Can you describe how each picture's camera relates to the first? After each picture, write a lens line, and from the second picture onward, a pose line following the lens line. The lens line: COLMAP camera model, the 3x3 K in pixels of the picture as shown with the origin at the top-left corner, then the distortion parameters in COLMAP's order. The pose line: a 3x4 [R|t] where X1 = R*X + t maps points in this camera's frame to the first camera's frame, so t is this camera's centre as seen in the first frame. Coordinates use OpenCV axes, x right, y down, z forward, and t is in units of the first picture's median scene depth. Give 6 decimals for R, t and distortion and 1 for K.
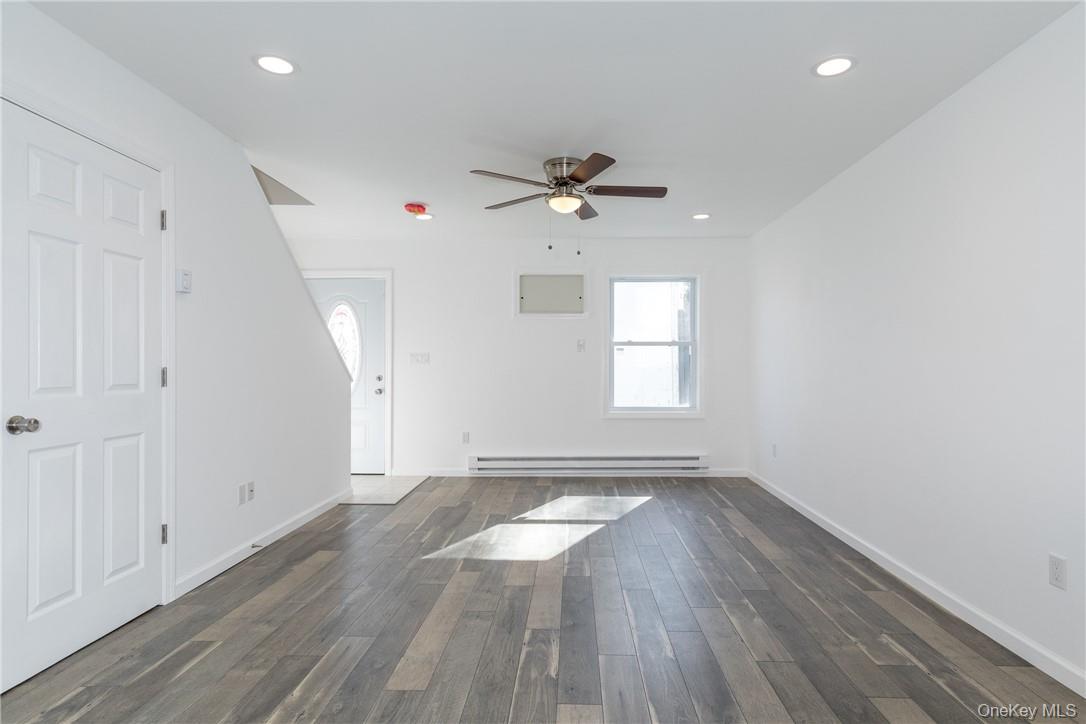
lens RADIAL K [[596.6, 0, 547.7], [0, 596.6, 365.7], [0, 0, 1]] dist [0.003468, 0.000405]
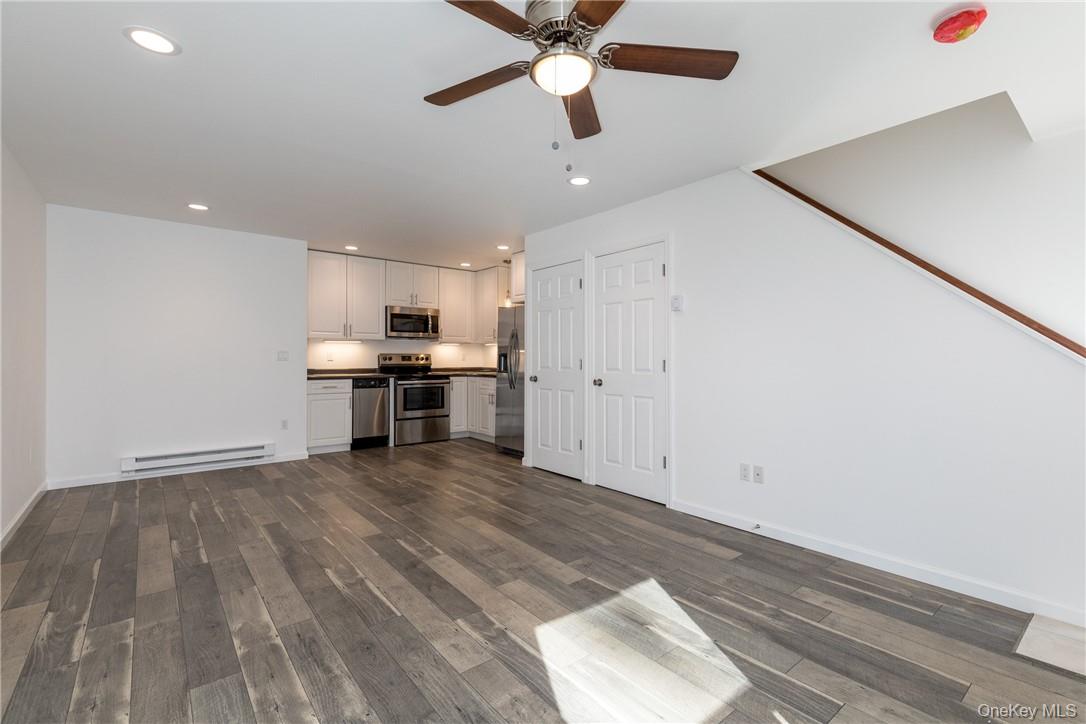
lens RADIAL K [[485.1, 0, 549.0], [0, 485.1, 357.2], [0, 0, 1]] dist [0.003917, 0.000958]
pose [[-0.751746, -0.005697, -0.659428, 0.472578], [-0.002596, 0.999980, -0.005680, 0.006713], [0.659448, -0.002558, -0.751746, 1.833647]]
